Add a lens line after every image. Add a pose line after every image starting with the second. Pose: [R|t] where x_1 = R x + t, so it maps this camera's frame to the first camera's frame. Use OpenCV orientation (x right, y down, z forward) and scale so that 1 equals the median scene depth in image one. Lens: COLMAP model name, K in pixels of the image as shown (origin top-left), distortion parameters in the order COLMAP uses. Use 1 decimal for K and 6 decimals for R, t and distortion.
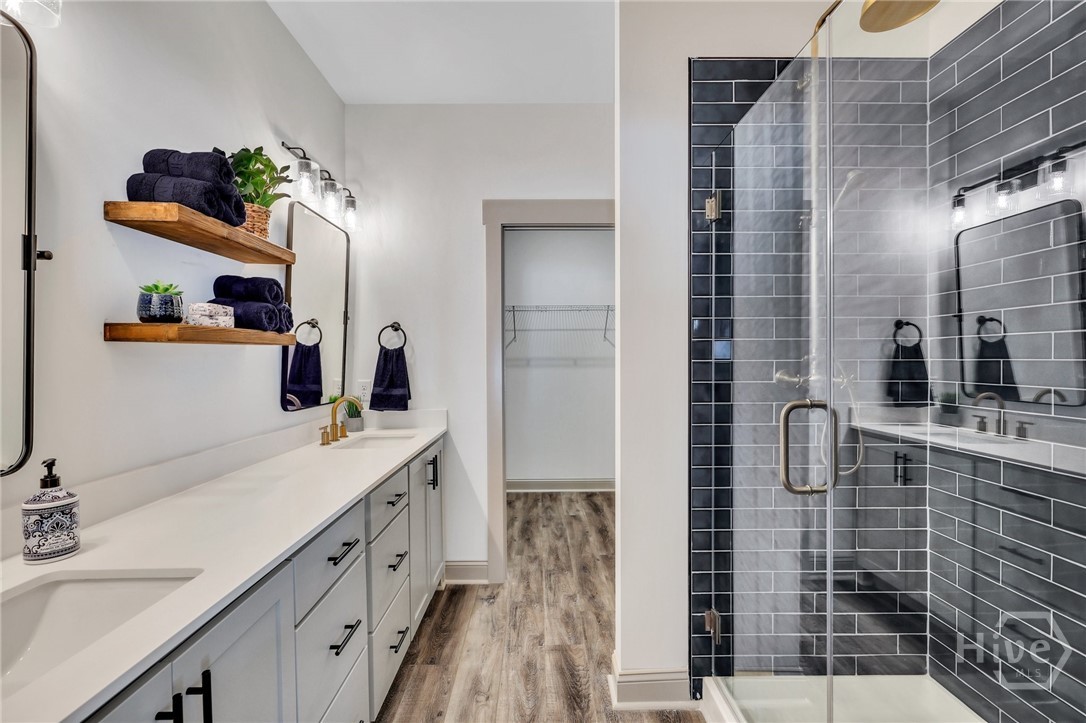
lens RADIAL K [[487.4, 0, 545.1], [0, 487.4, 355.4], [0, 0, 1]] dist [0.000282, -0.000017]
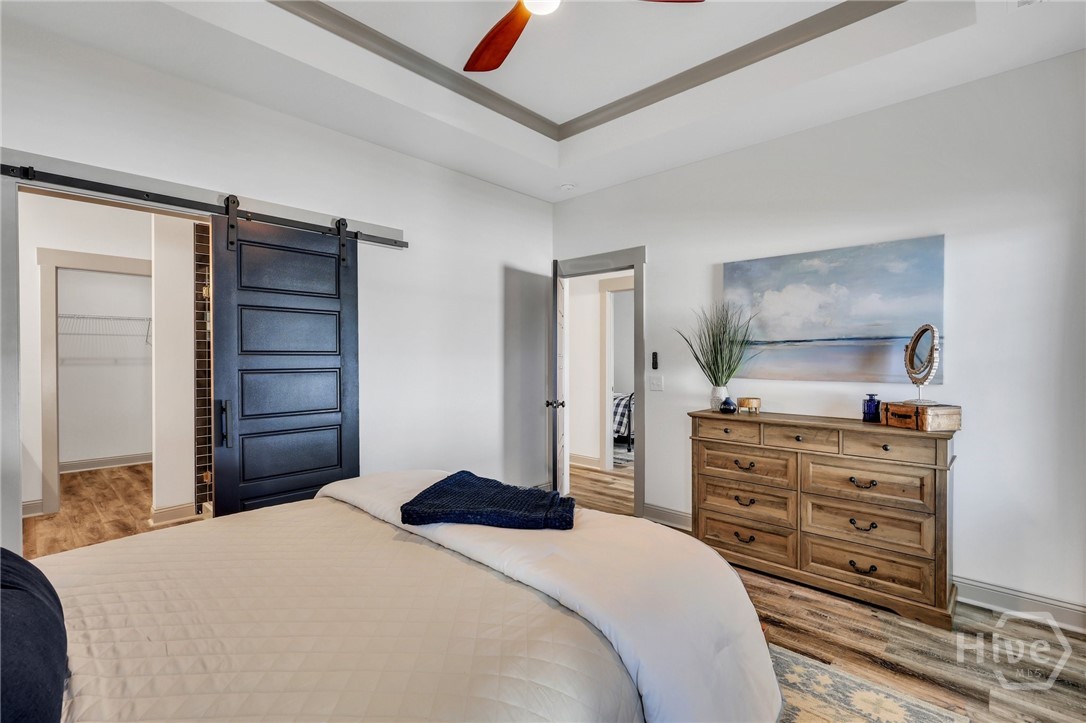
lens RADIAL K [[490.7, 0, 541.8], [0, 490.7, 360.8], [0, 0, 1]] dist [-0.001400, -0.000228]
pose [[0.697891, 0.002117, 0.716201, -0.143953], [-0.007272, 0.999965, 0.004131, -0.001838], [-0.716167, -0.008091, 0.697882, -1.213627]]
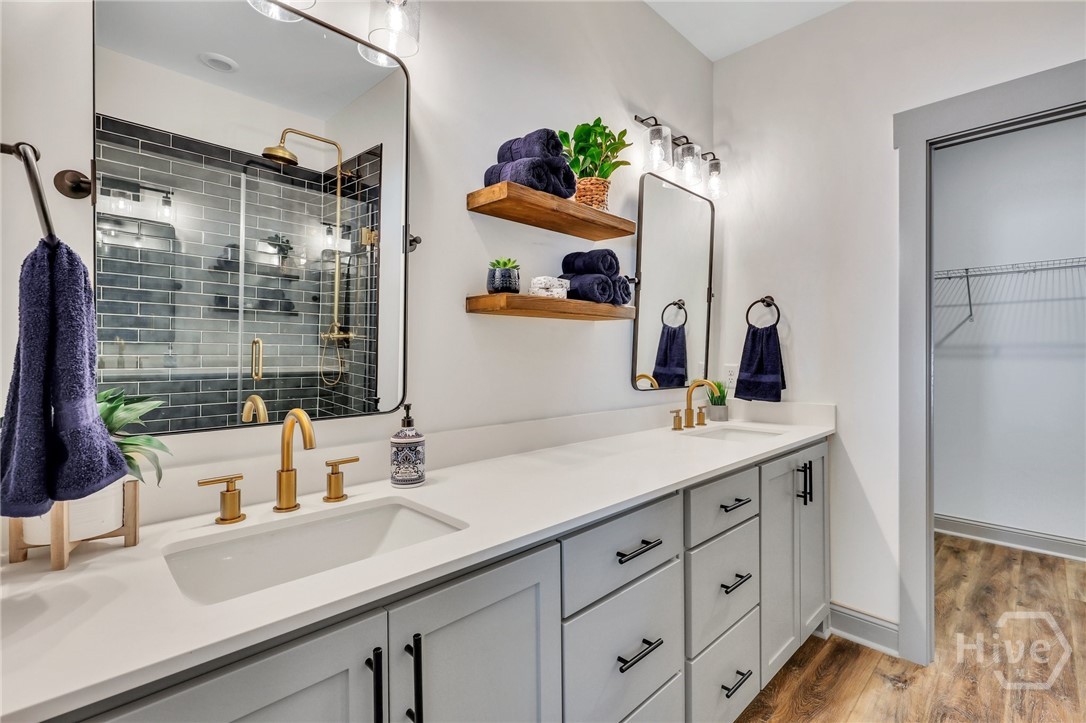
lens RADIAL K [[493.0, 0, 543.6], [0, 493.0, 352.2], [0, 0, 1]] dist [-0.000875, 0.000521]
pose [[0.693547, 0.002809, -0.720406, 0.043738], [-0.002433, 0.999996, 0.001557, 0.032879], [0.720407, 0.000673, 0.693551, 0.157672]]
